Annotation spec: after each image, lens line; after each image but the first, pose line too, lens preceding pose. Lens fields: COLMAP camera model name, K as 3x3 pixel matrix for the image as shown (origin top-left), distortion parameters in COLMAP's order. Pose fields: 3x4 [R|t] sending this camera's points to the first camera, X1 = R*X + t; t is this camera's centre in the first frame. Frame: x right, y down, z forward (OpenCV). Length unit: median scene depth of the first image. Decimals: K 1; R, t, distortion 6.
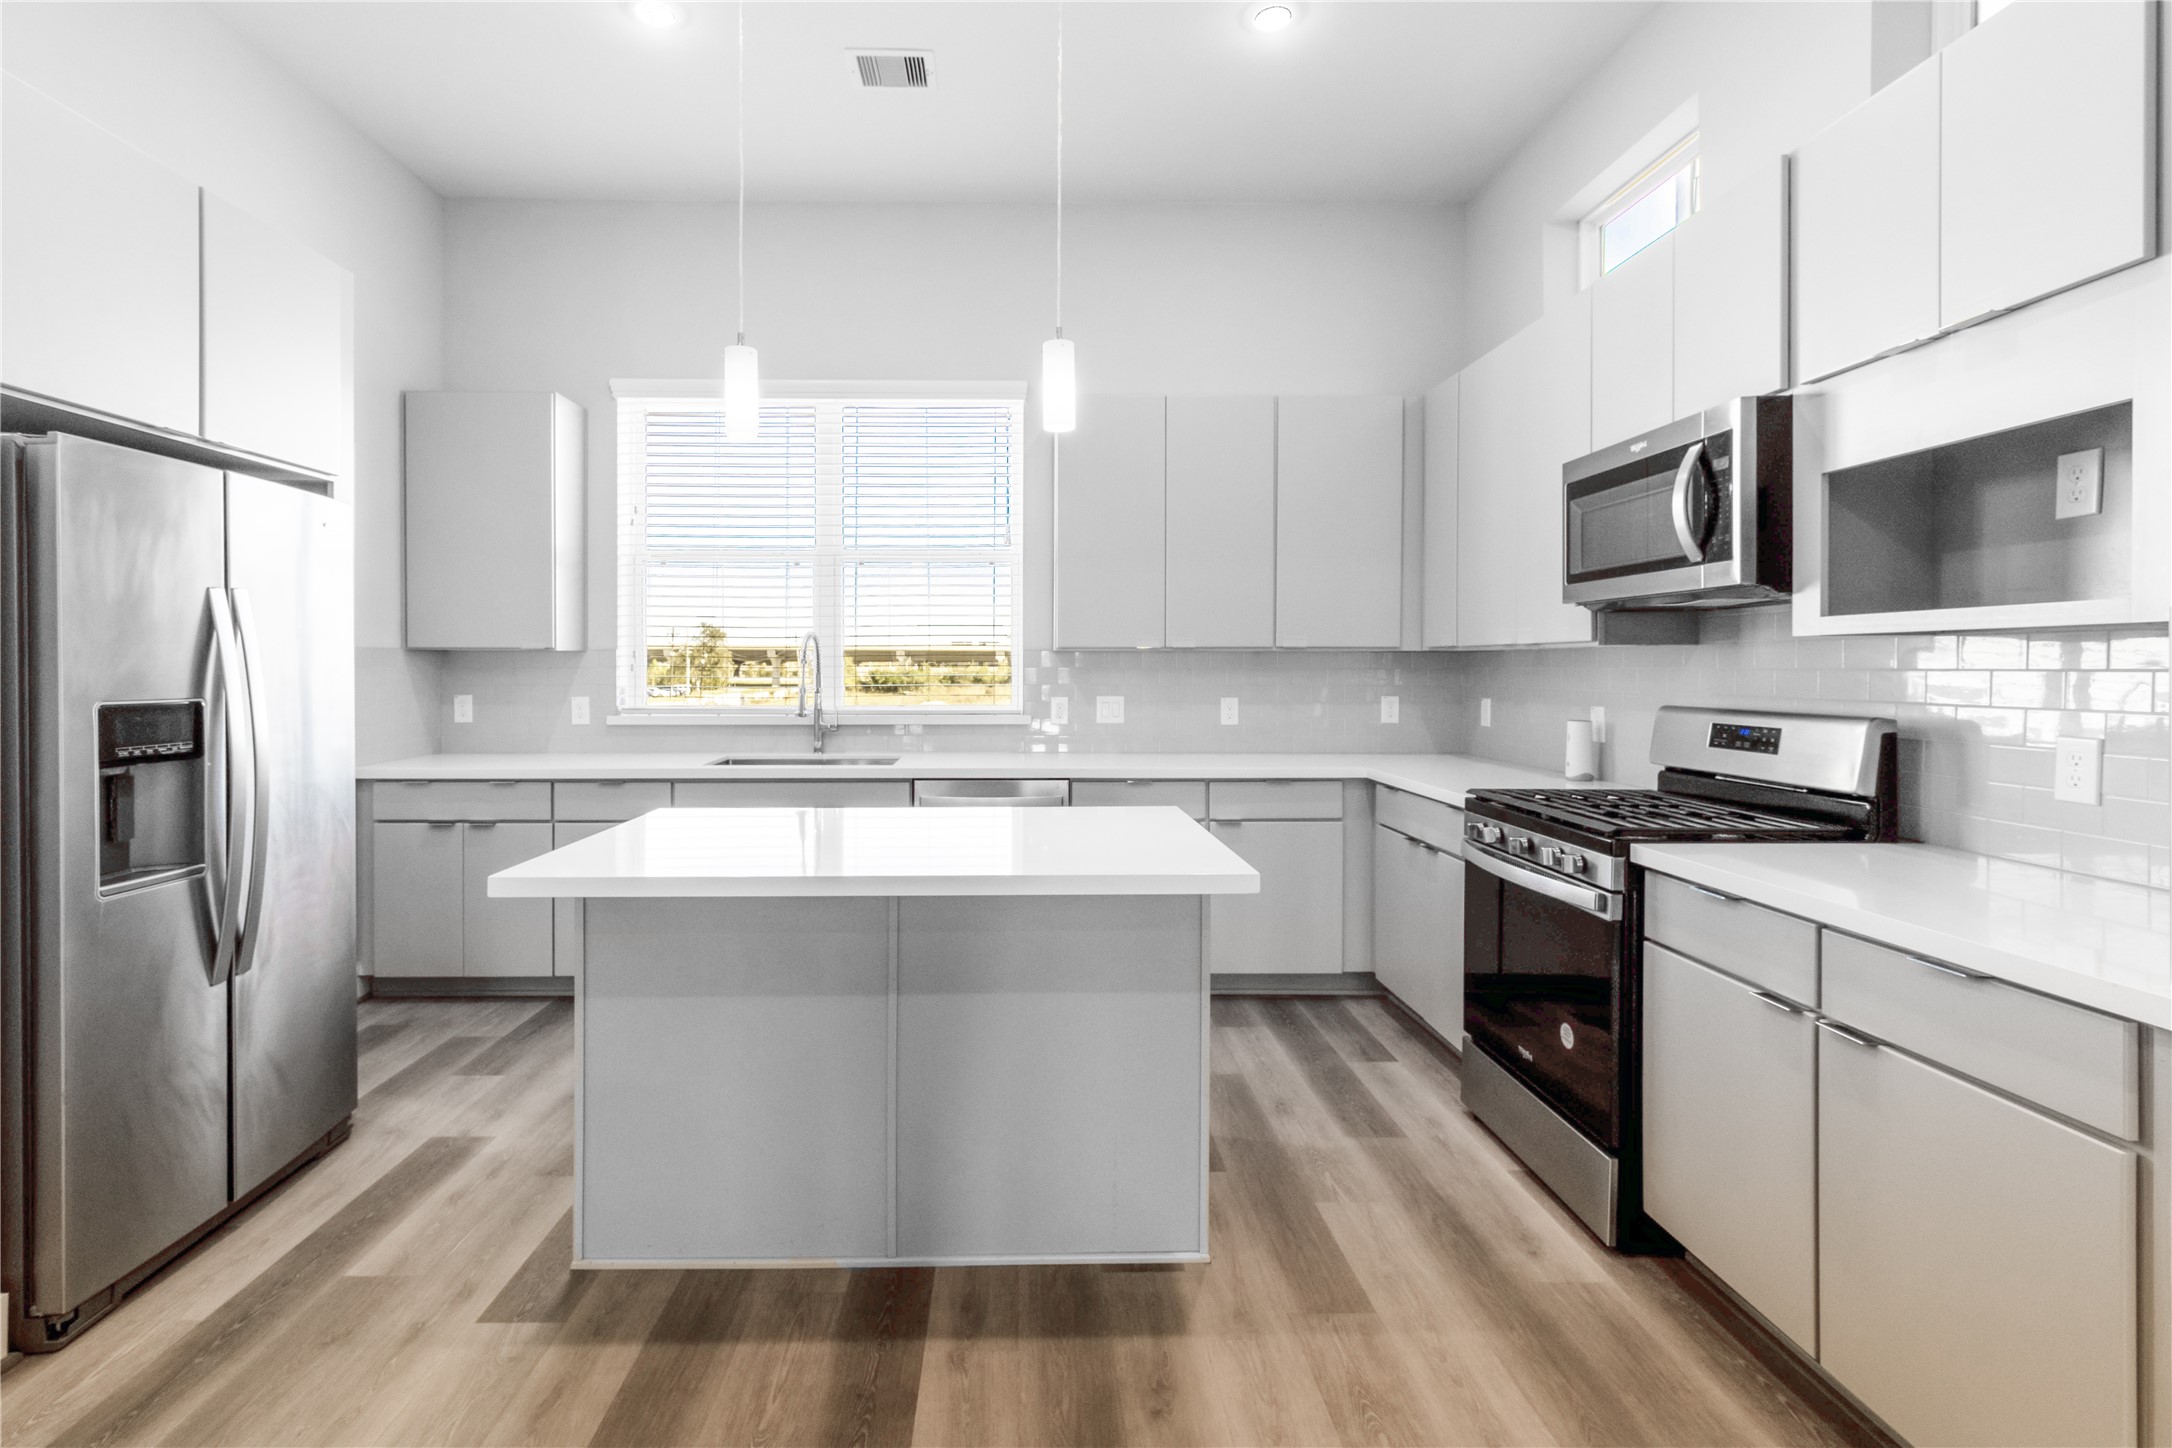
lens RADIAL K [[1048.7, 0, 1031.3], [0, 1048.7, 664.7], [0, 0, 1]] dist [0.000486, -0.000004]
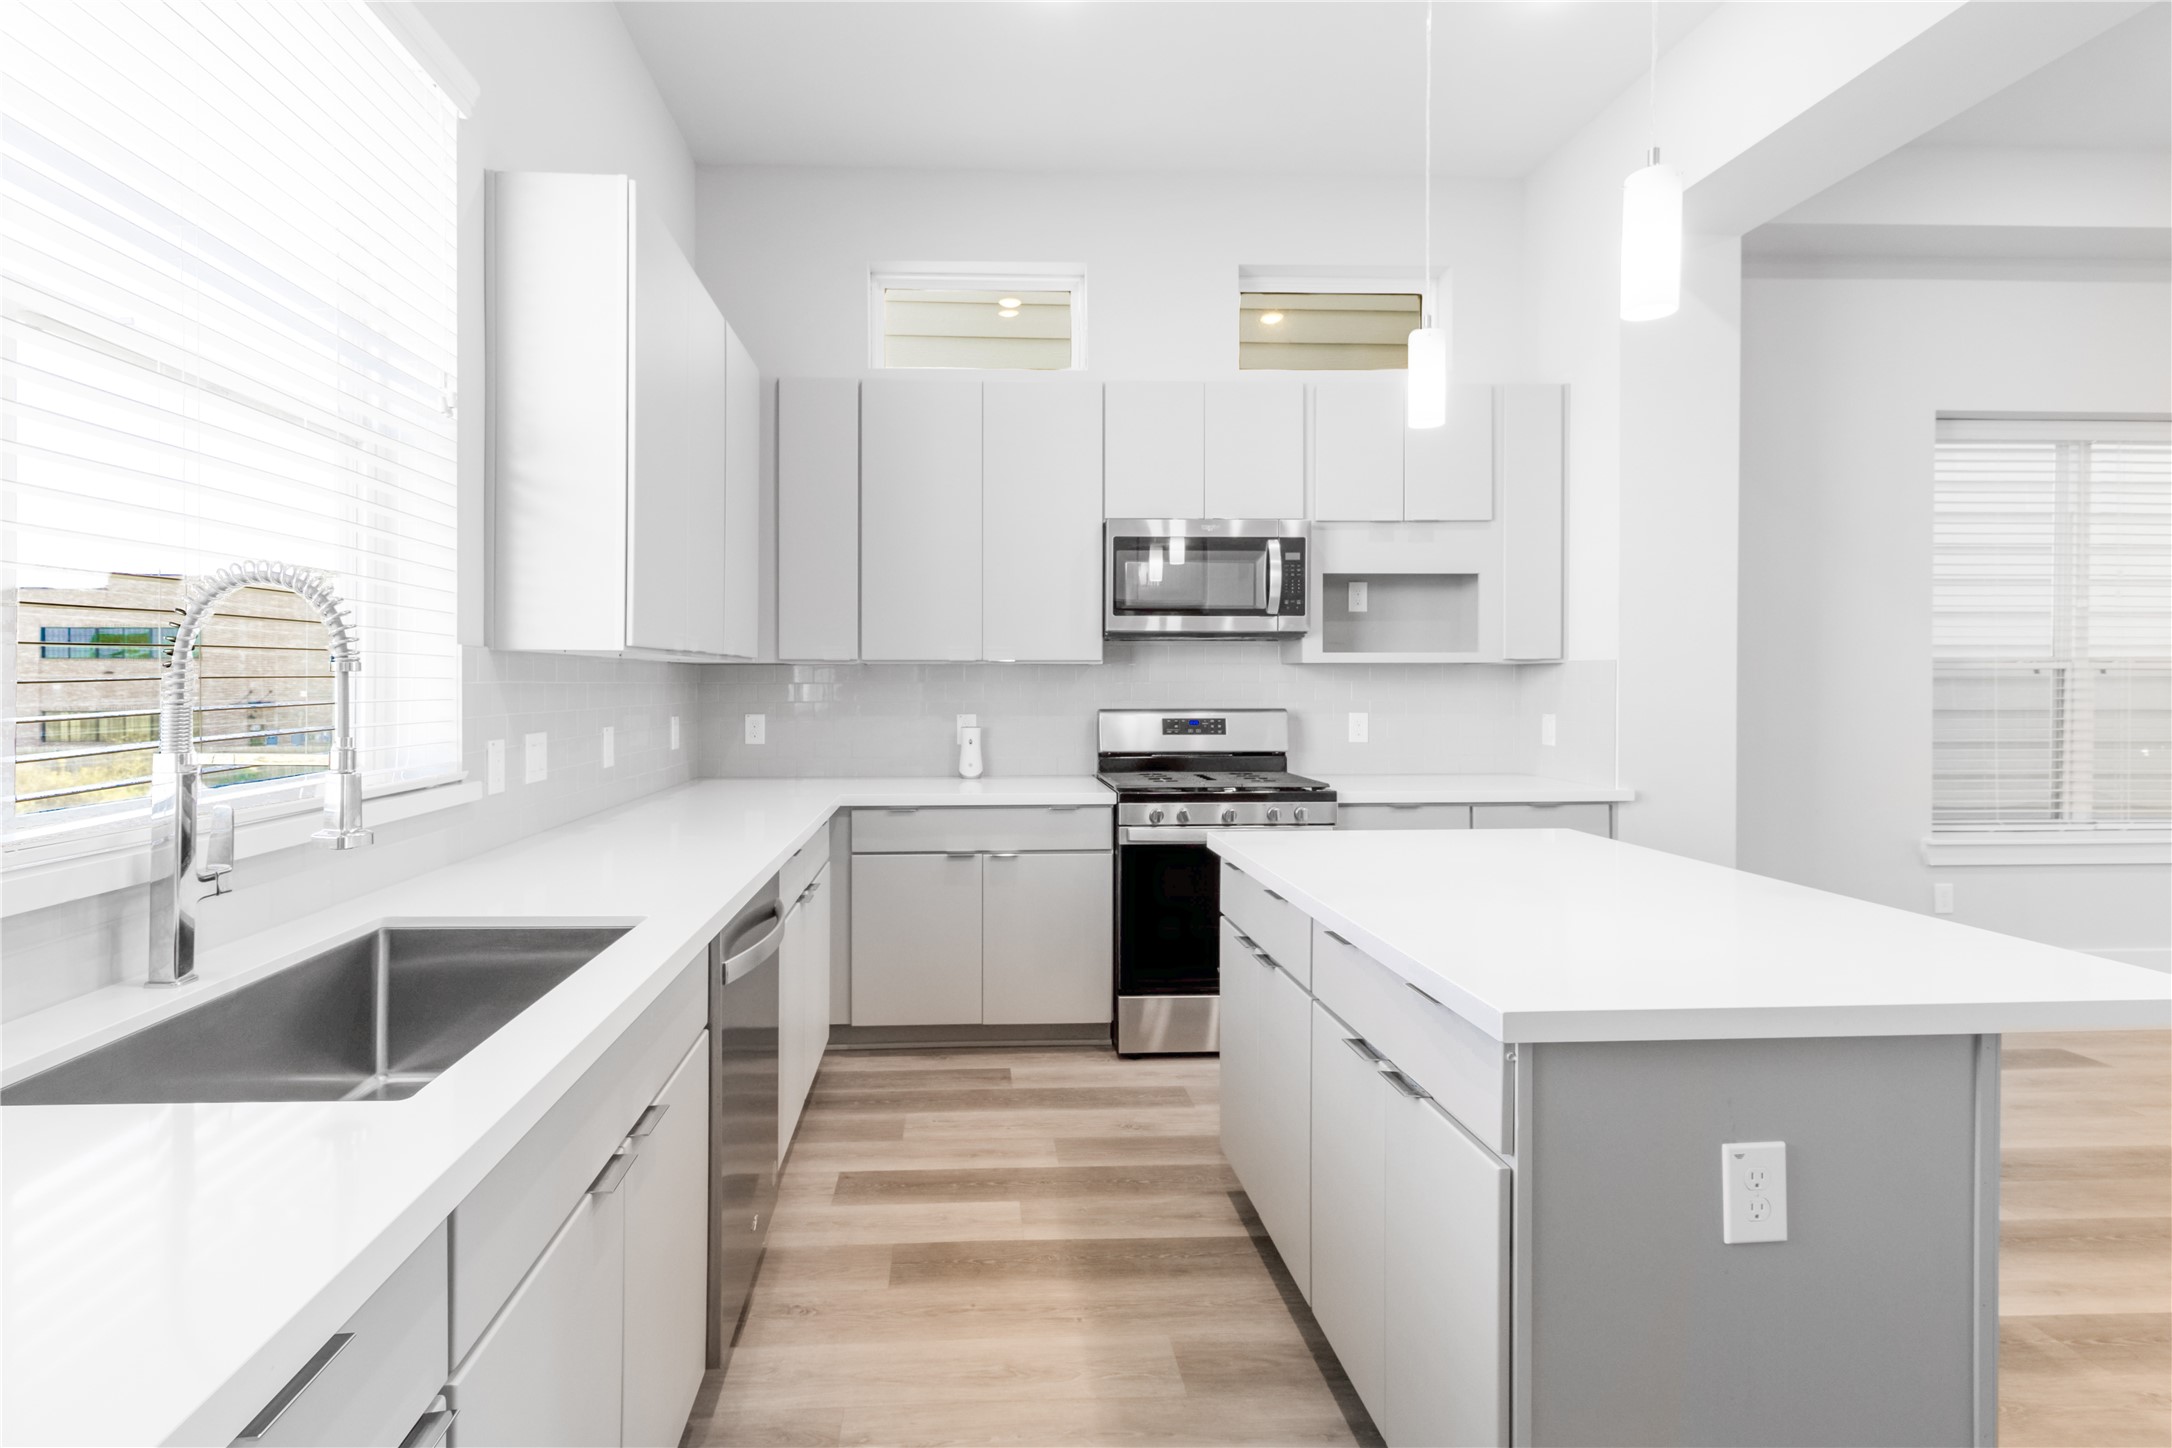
lens RADIAL K [[1037.2, 0, 1003.6], [0, 1037.2, 686.5], [0, 0, 1]] dist [0.001208, 0.000326]
pose [[-0.019144, -0.009138, 0.999775, -0.739709], [0.002542, 0.999955, 0.009188, -0.003446], [-0.999814, 0.002717, -0.019119, 1.151264]]
